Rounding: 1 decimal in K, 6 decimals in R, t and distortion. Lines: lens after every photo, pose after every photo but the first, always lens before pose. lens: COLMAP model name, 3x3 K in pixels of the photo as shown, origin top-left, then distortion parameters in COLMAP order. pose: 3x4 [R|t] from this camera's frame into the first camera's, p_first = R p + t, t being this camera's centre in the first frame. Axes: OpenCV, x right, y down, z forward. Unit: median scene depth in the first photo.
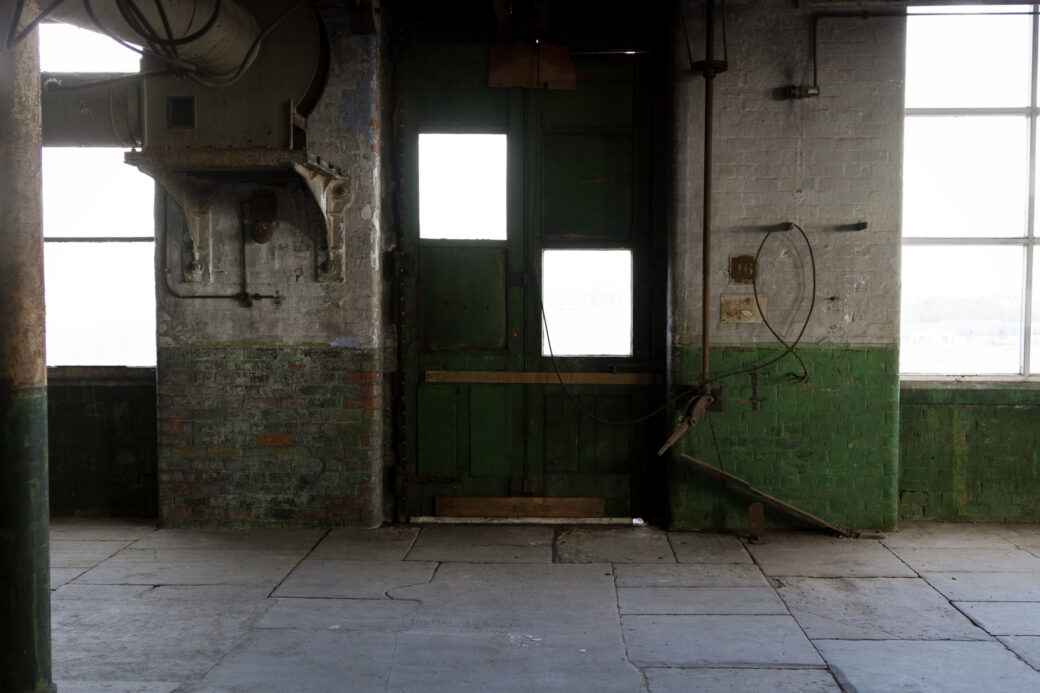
lens RADIAL K [[1128.3, 0, 520.0], [0, 1128.3, 346.5], [0, 0, 1]] dist [0.021416, 0.007778]
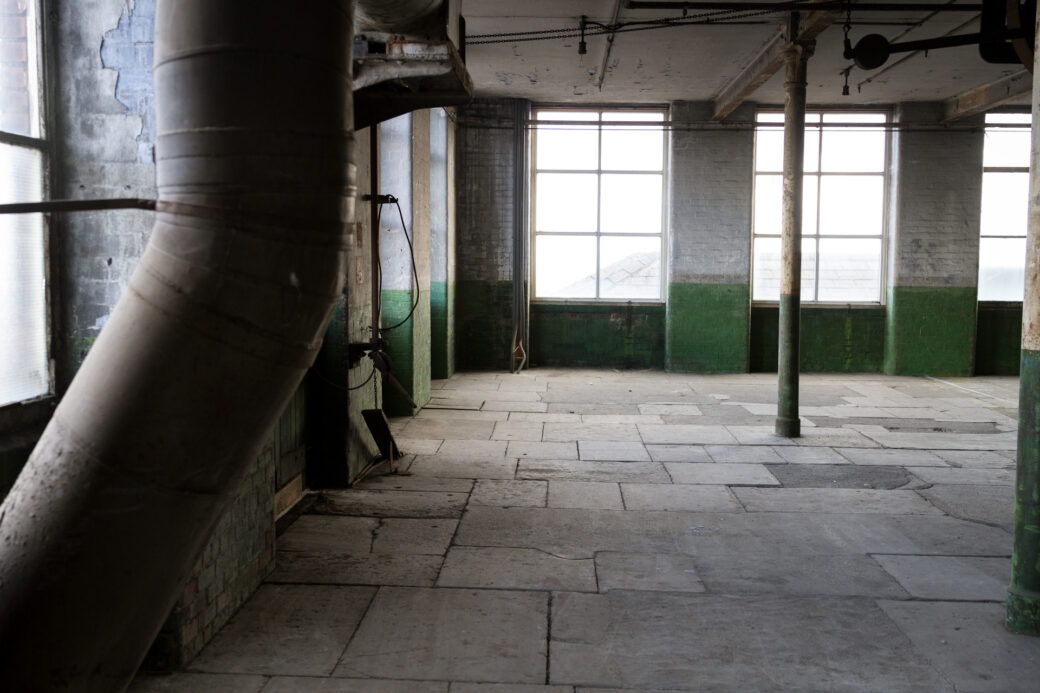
lens RADIAL K [[1128.3, 0, 520.0], [0, 1128.3, 346.5], [0, 0, 1]] dist [0.021416, 0.007778]
pose [[0.009661, -0.077935, 0.996912, -0.878829], [0.040232, 0.996181, 0.077488, -0.037829], [-0.999144, 0.039359, 0.012760, 0.825915]]
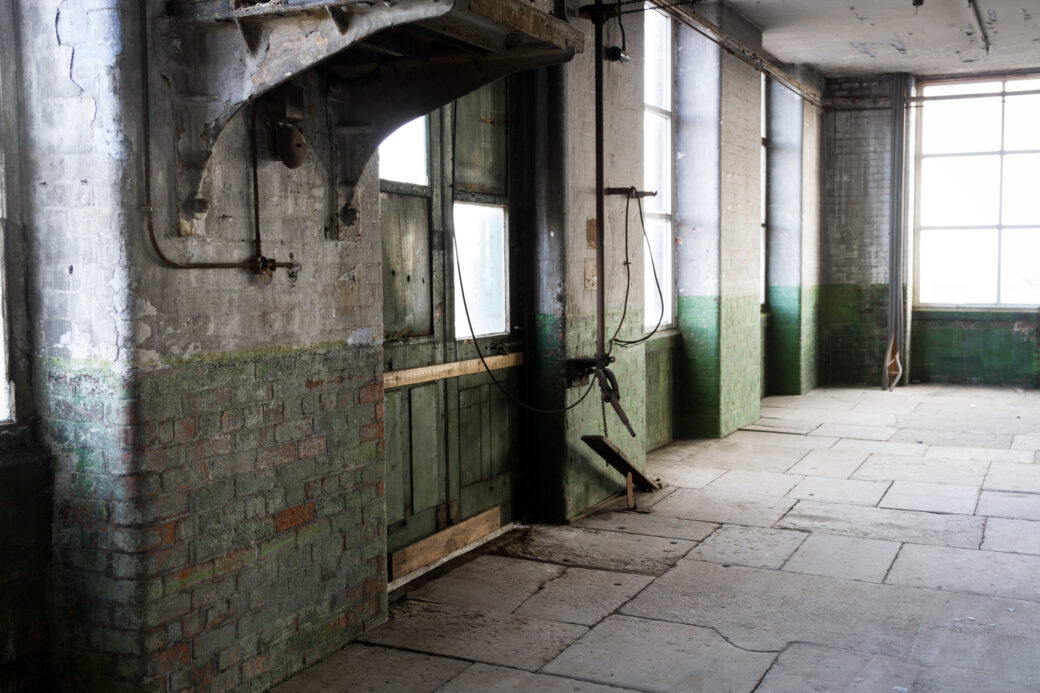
lens RADIAL K [[1128.3, 0, 520.0], [0, 1128.3, 346.5], [0, 0, 1]] dist [0.021416, 0.007778]
pose [[0.402482, -0.071422, 0.912638, -0.688372], [0.054525, 0.997052, 0.053983, -0.027399], [-0.913803, 0.028035, 0.405189, 0.666506]]
